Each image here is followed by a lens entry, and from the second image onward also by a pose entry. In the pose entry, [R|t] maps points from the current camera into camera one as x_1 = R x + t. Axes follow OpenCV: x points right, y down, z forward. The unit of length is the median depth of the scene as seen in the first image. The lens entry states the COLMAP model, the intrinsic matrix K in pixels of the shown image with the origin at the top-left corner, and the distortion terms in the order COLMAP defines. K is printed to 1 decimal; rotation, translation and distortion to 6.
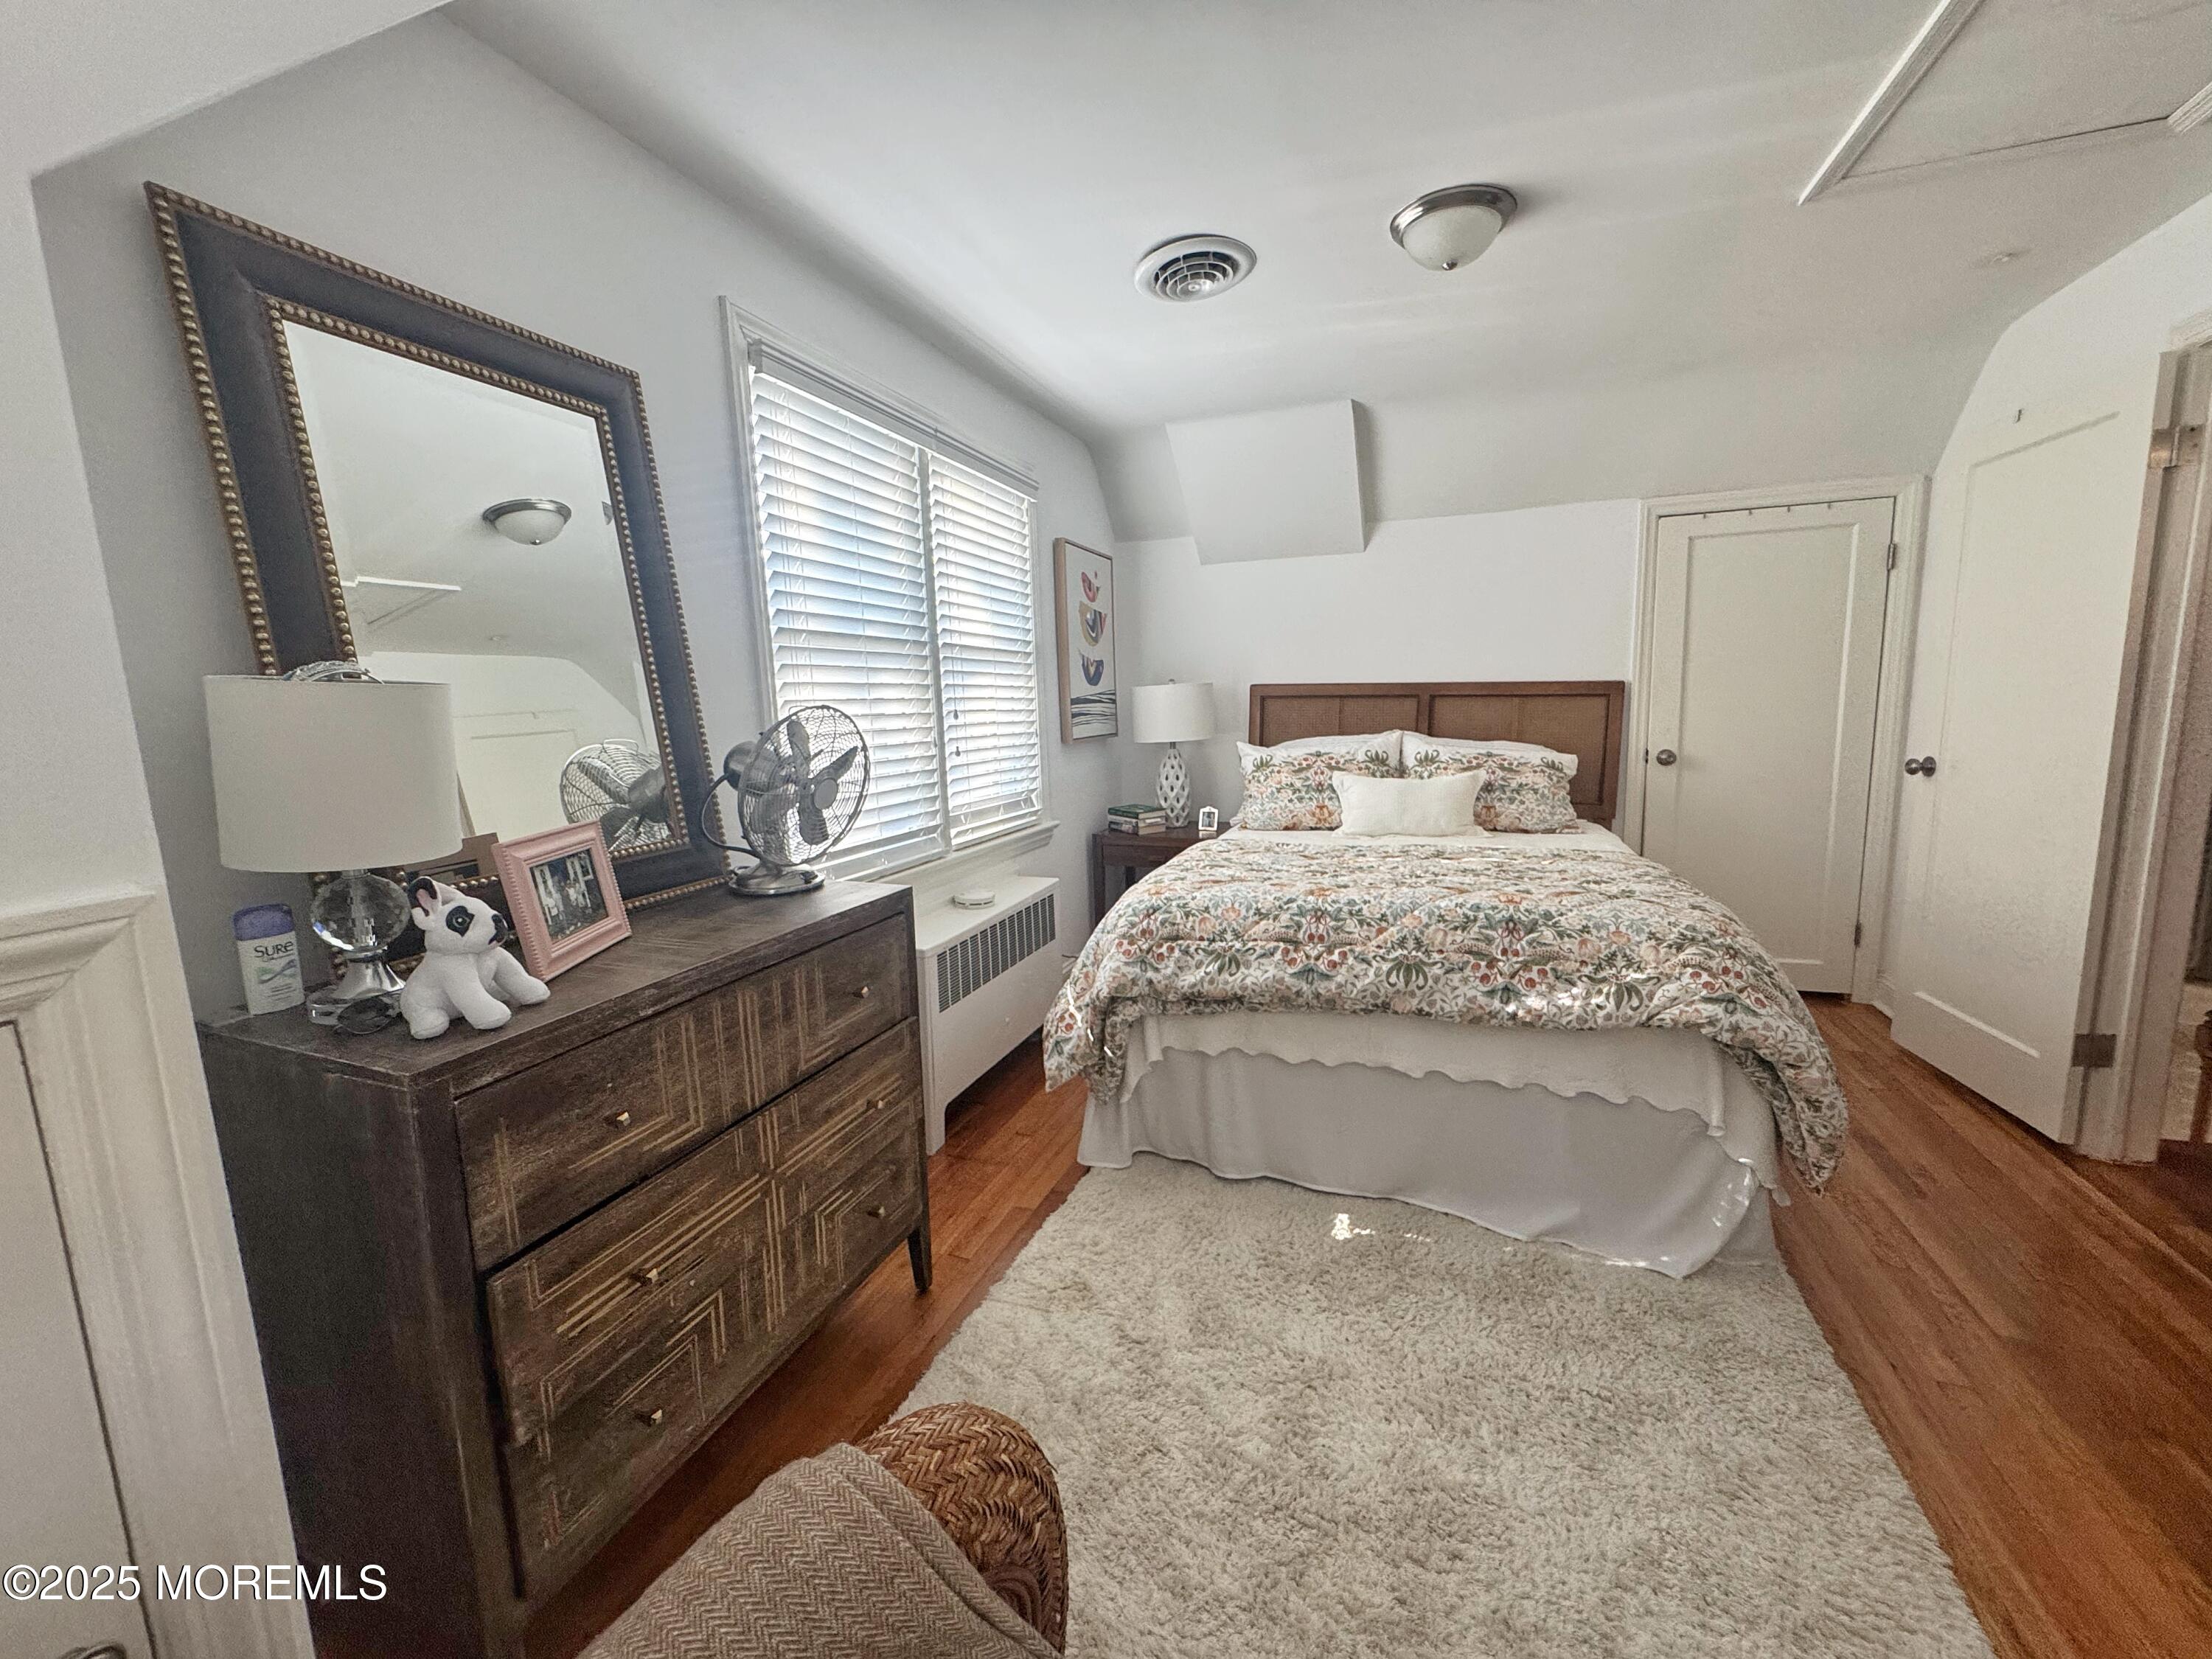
lens RADIAL K [[889.2, 0, 1109.7], [0, 889.2, 826.7], [0, 0, 1]] dist [-0.009213, 0.000198]
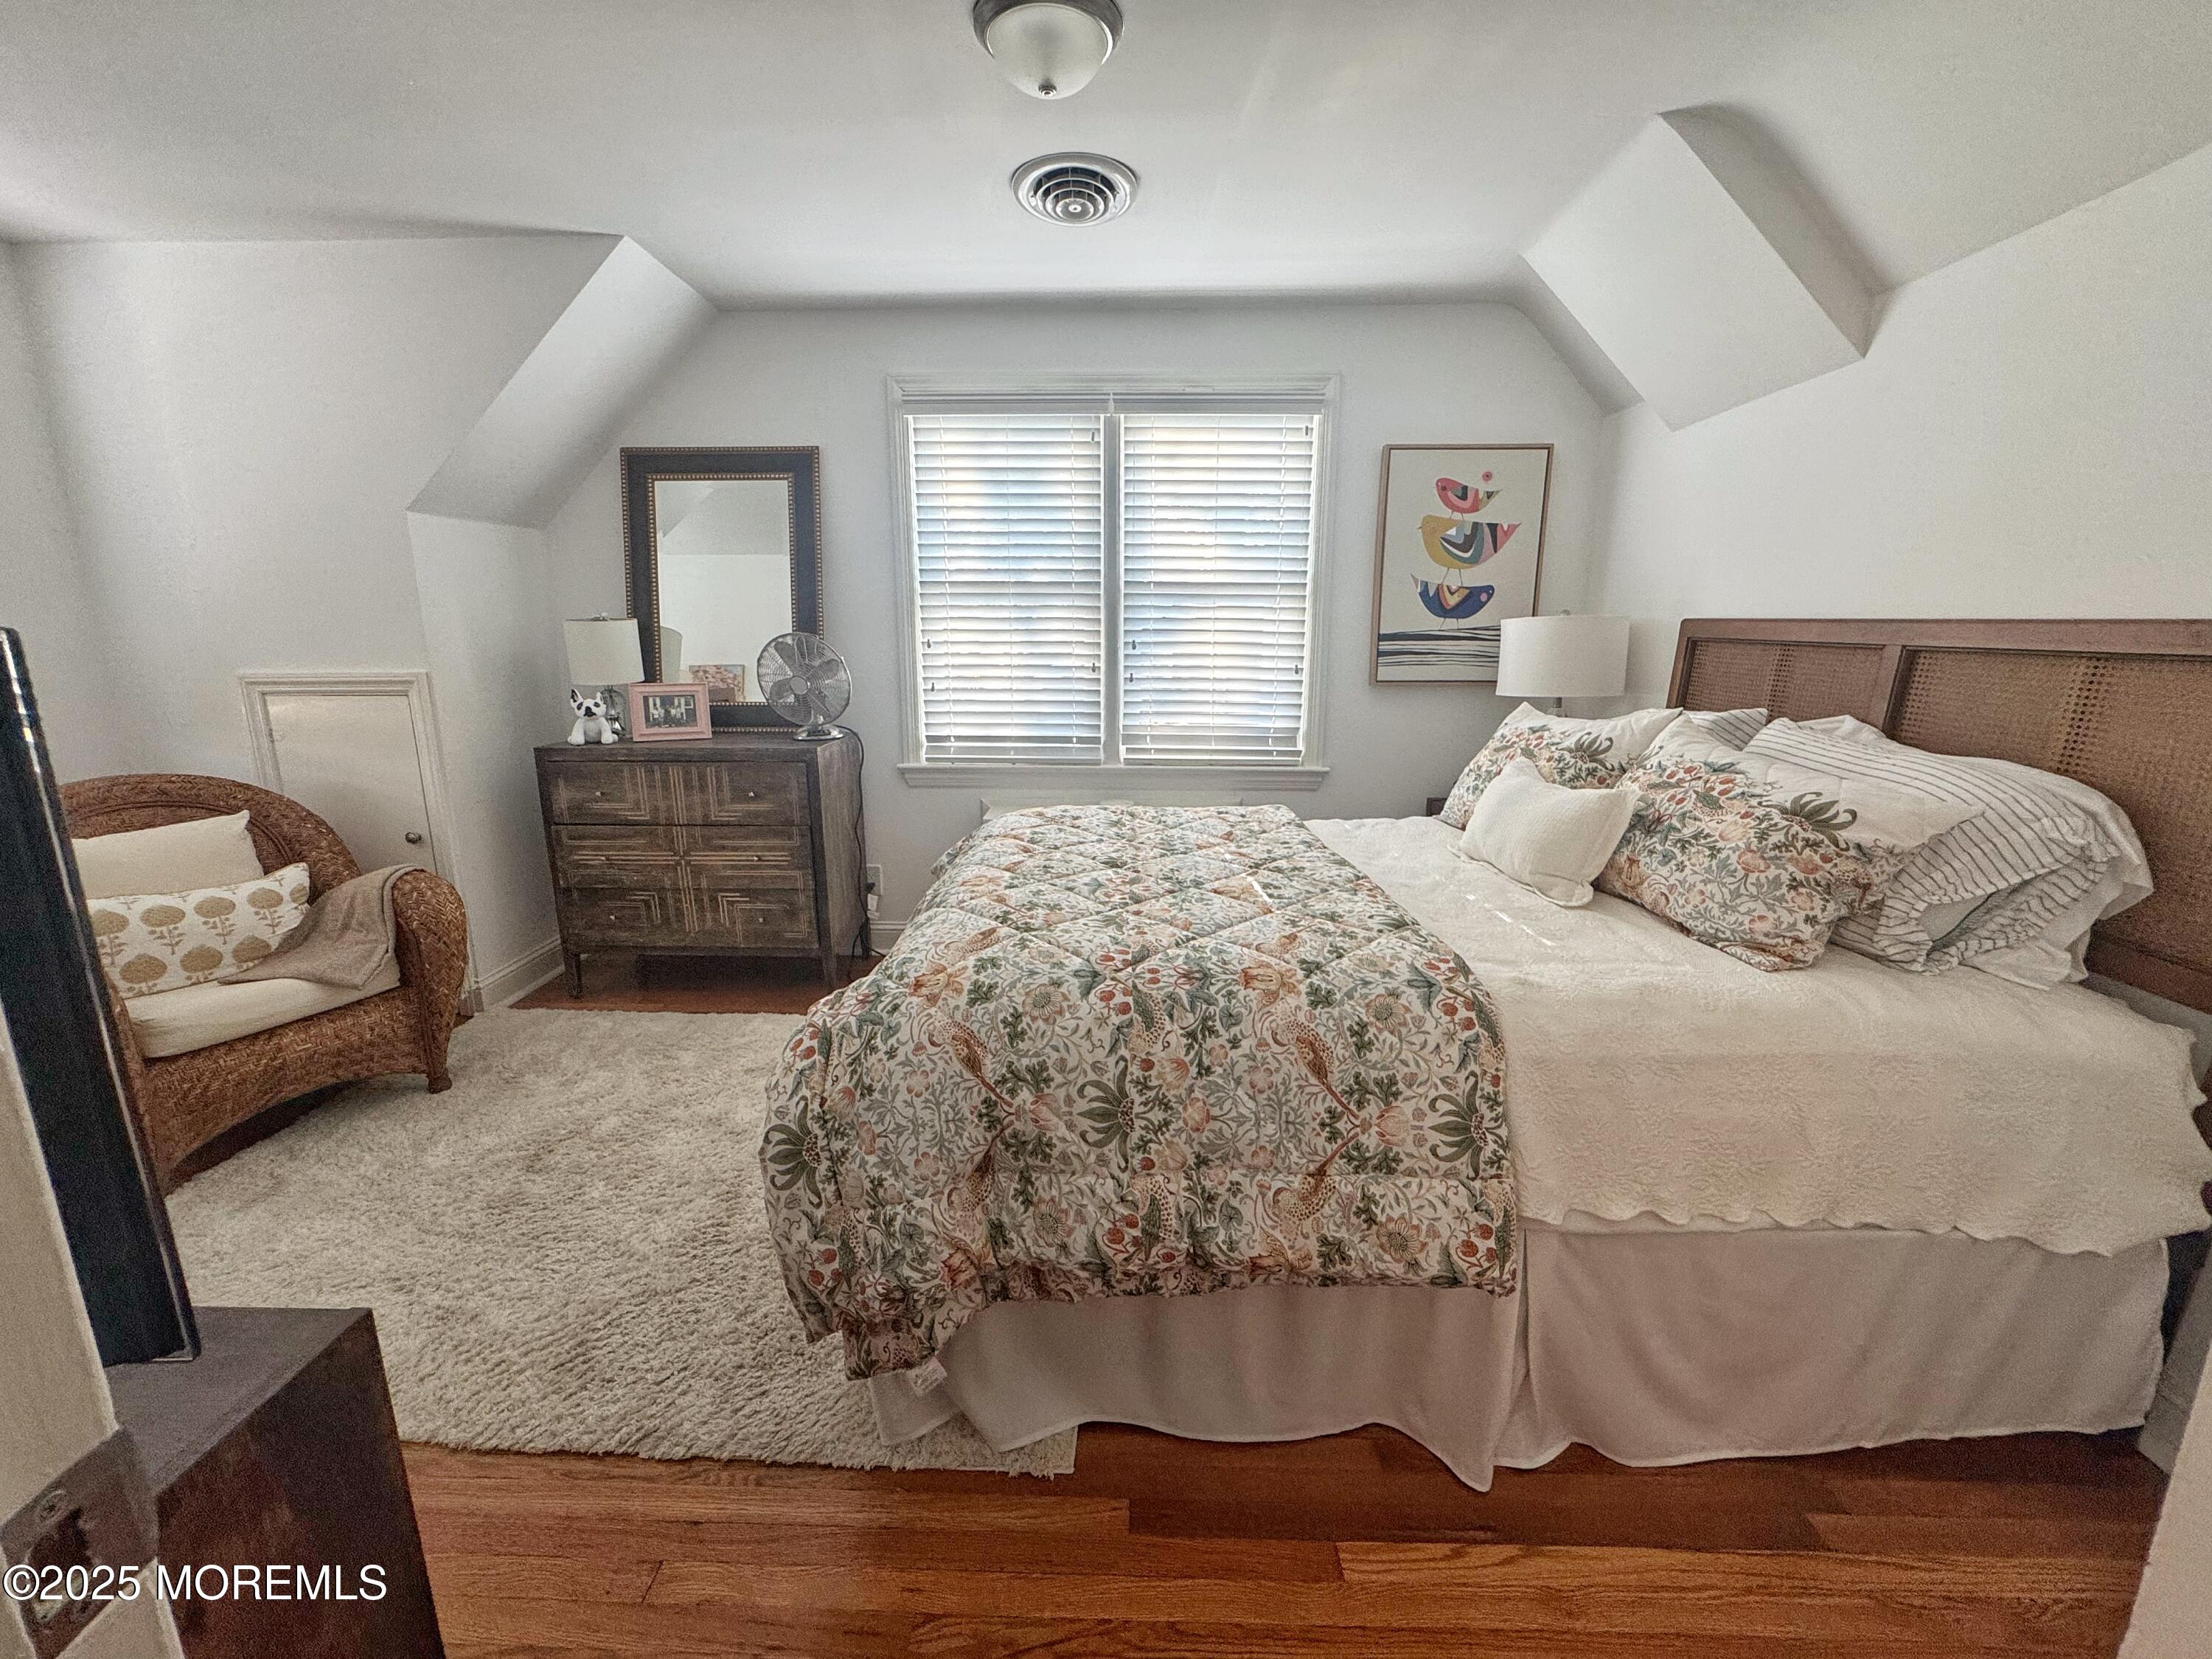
lens RADIAL K [[889.2, 0, 1104.8], [0, 889.2, 829.5], [0, 0, 1]] dist [-0.009213, 0.000198]
pose [[0.322413, 0.227016, -0.918974, 0.955877], [-0.145982, 0.971127, 0.188683, -0.111105], [0.935275, 0.073320, 0.346245, 0.616640]]
